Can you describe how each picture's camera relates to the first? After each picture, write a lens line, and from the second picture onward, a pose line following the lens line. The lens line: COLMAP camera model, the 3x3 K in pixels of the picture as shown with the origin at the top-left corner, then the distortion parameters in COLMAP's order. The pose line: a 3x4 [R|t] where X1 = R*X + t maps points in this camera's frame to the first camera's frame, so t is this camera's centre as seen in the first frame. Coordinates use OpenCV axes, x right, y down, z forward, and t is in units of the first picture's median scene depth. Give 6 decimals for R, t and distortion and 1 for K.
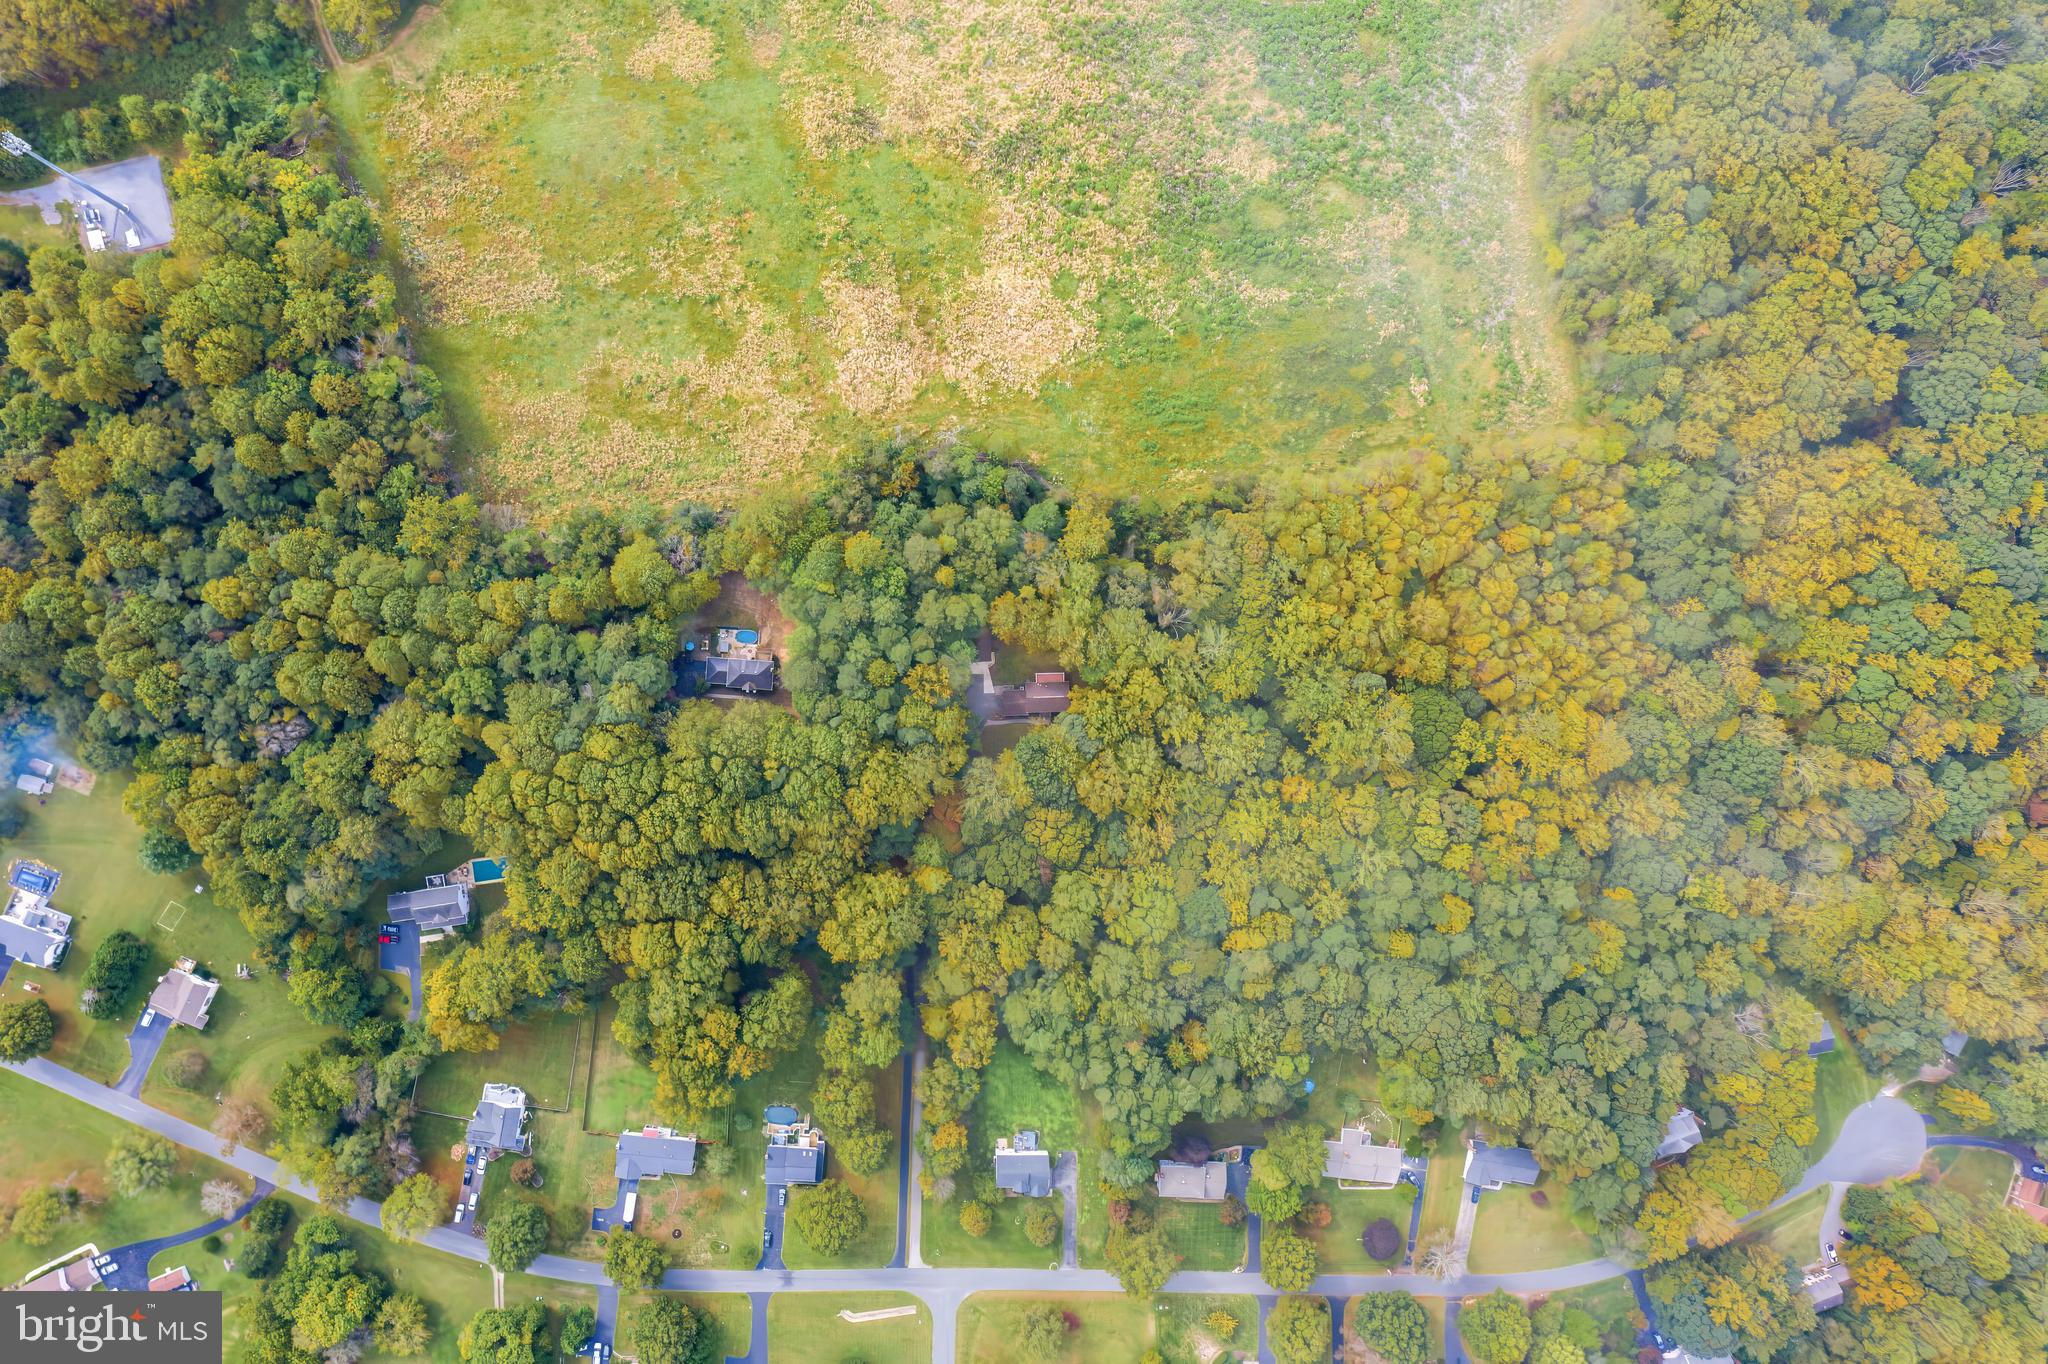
lens RADIAL K [[1718.6, 0, 1024.1], [0, 1718.6, 682.7], [0, 0, 1]] dist [0.006718, -0.000212]
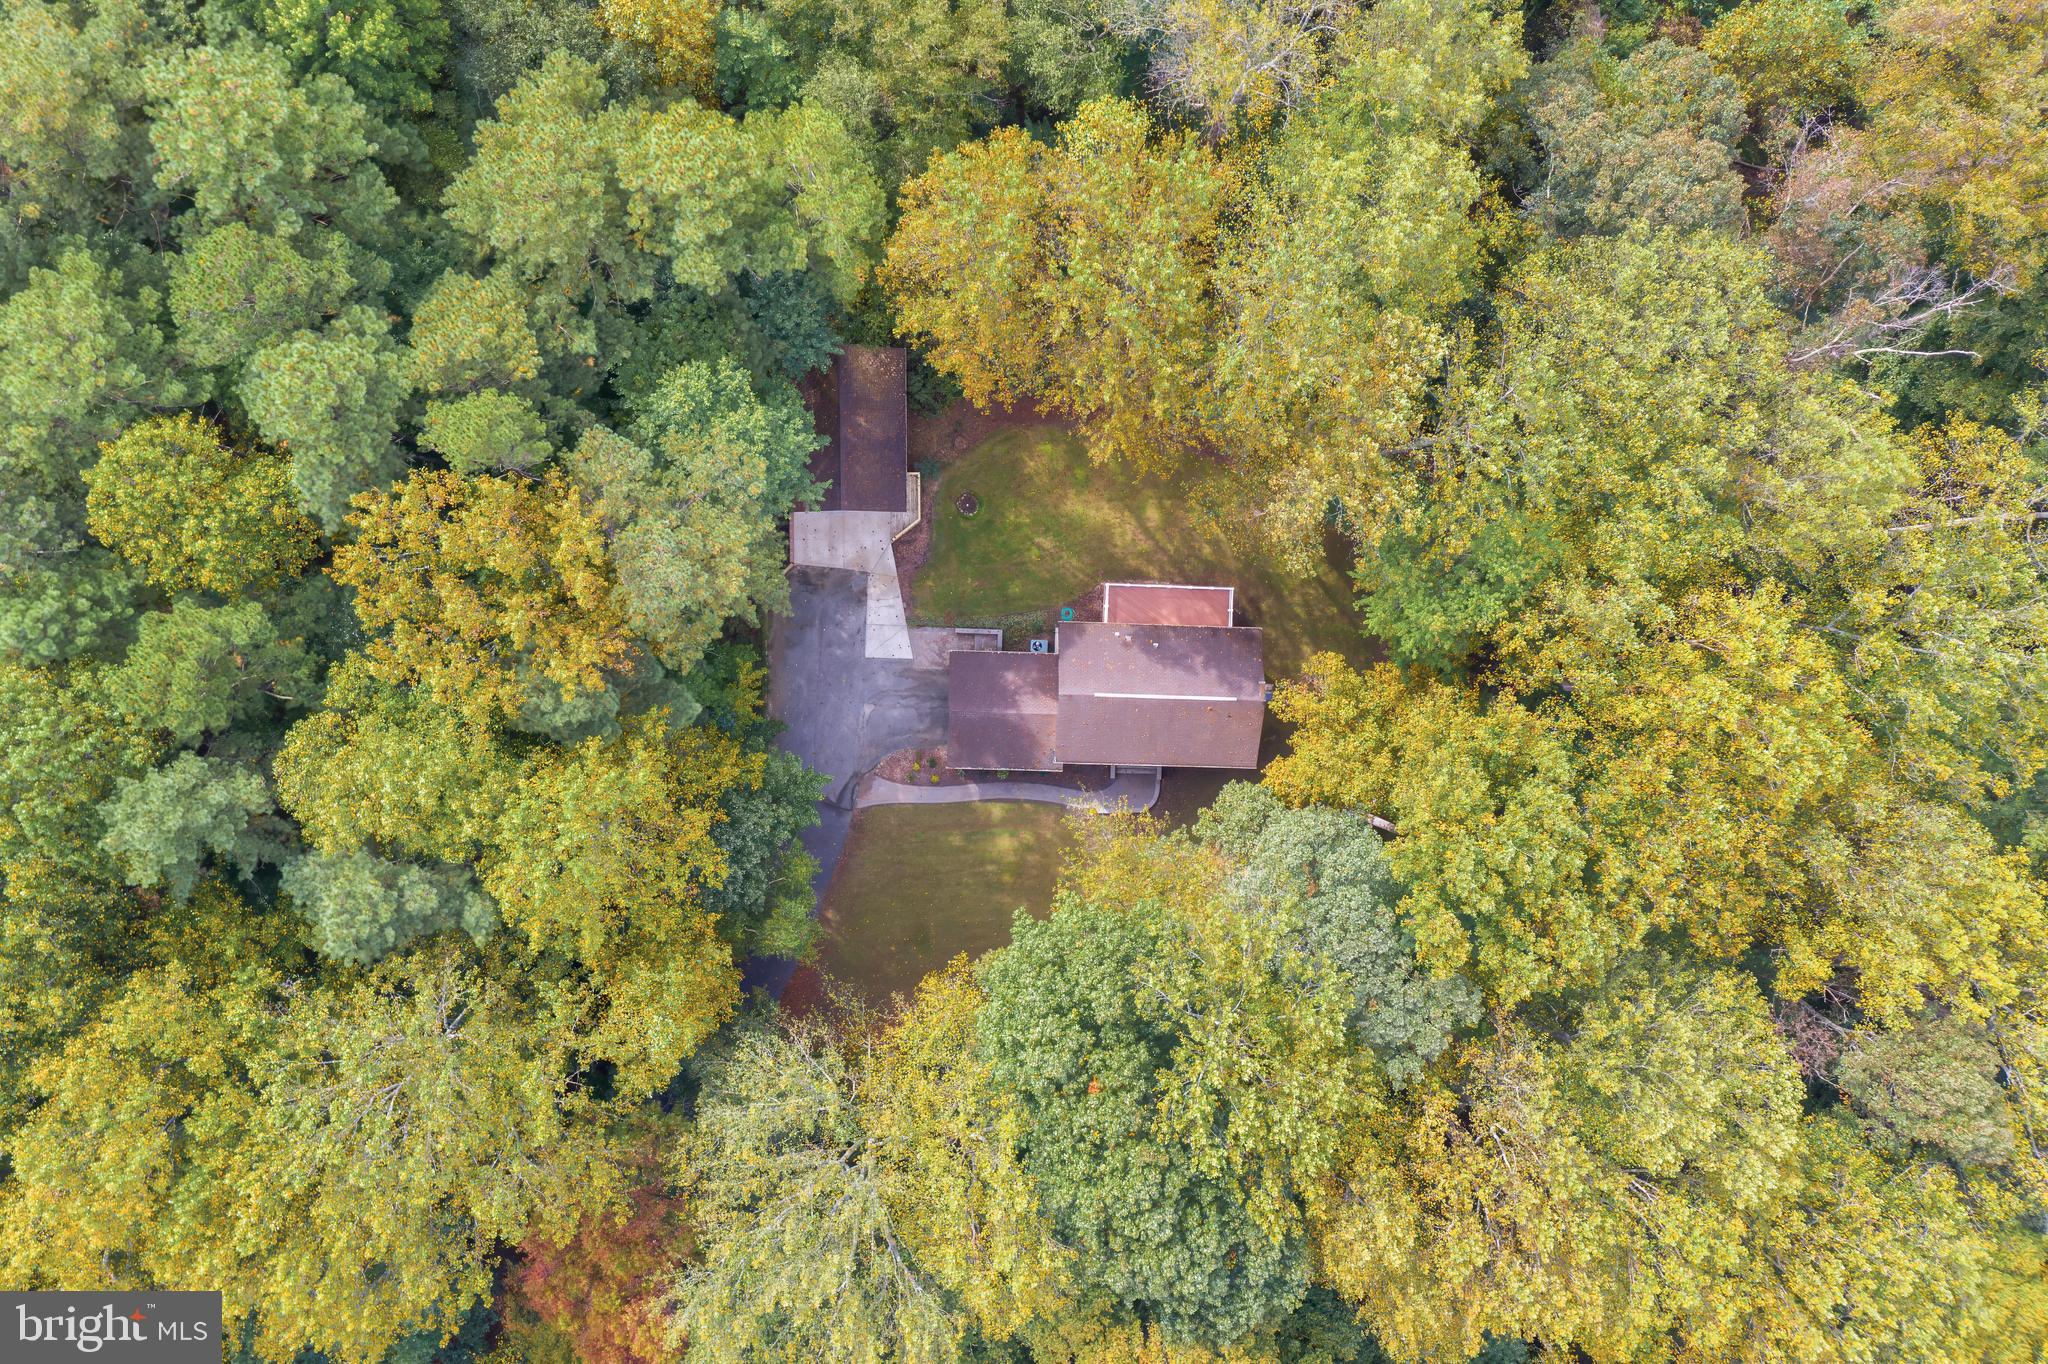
lens RADIAL K [[1718.6, 0, 1024.8], [0, 1718.6, 685.4], [0, 0, 1]] dist [0.006718, -0.000212]
pose [[0.998049, 0.062440, 0.000048, -0.002938], [-0.062404, 0.997451, 0.034591, 0.000665], [0.002112, -0.034526, 0.999402, 0.828446]]
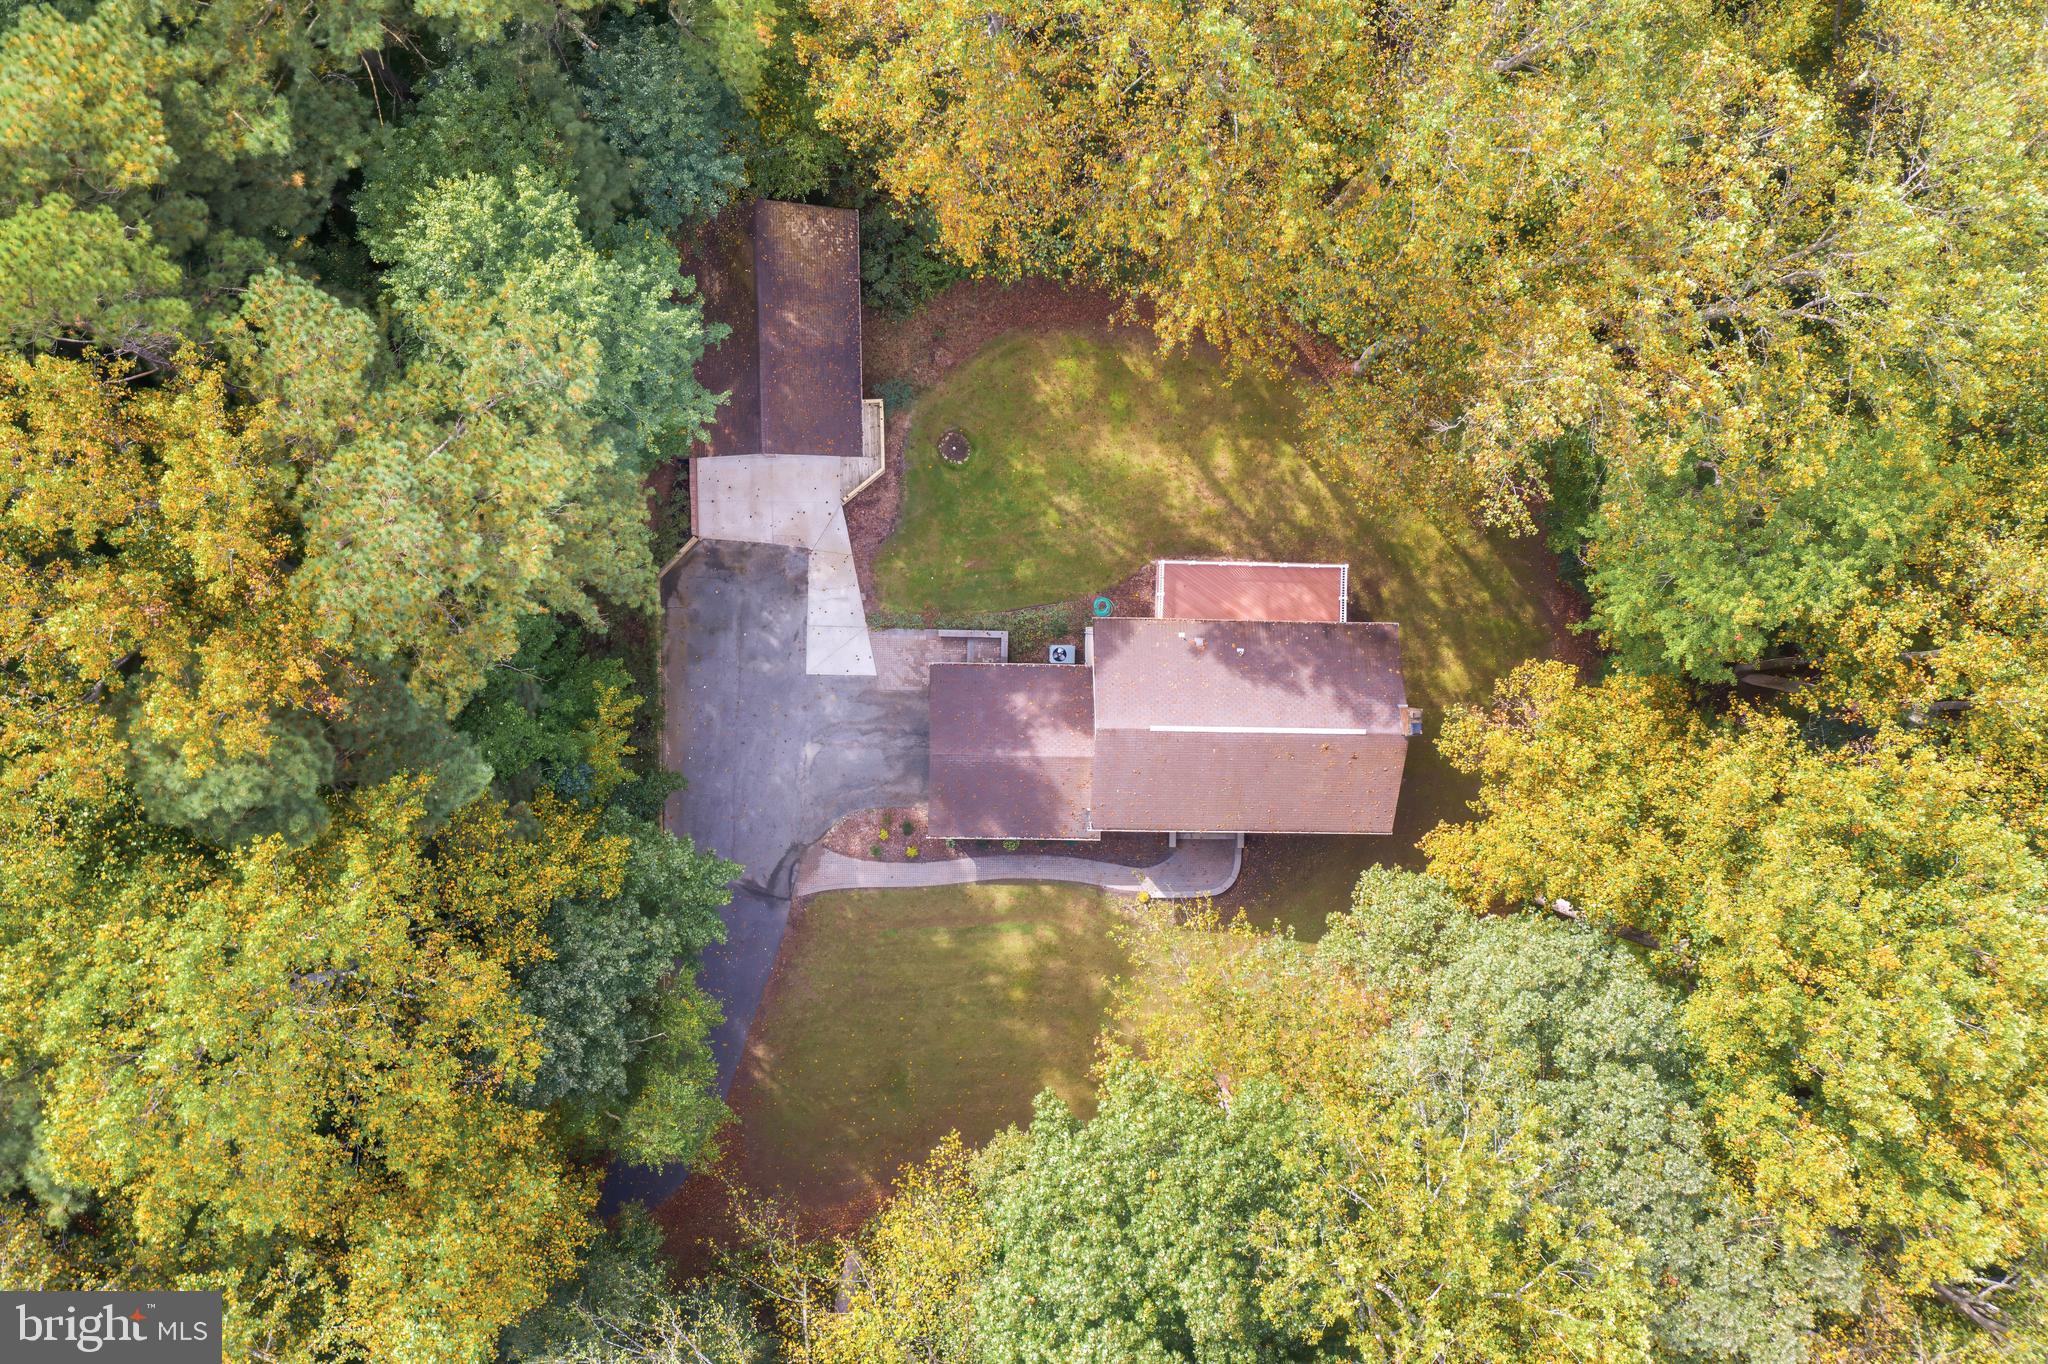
lens RADIAL K [[1718.6, 0, 1024.3], [0, 1718.6, 675.0], [0, 0, 1]] dist [0.006718, -0.000212]
pose [[0.998767, 0.049649, 0.000348, -0.004695], [-0.049640, 0.998393, 0.027330, 0.001023], [0.001010, -0.027313, 0.999626, 0.902663]]
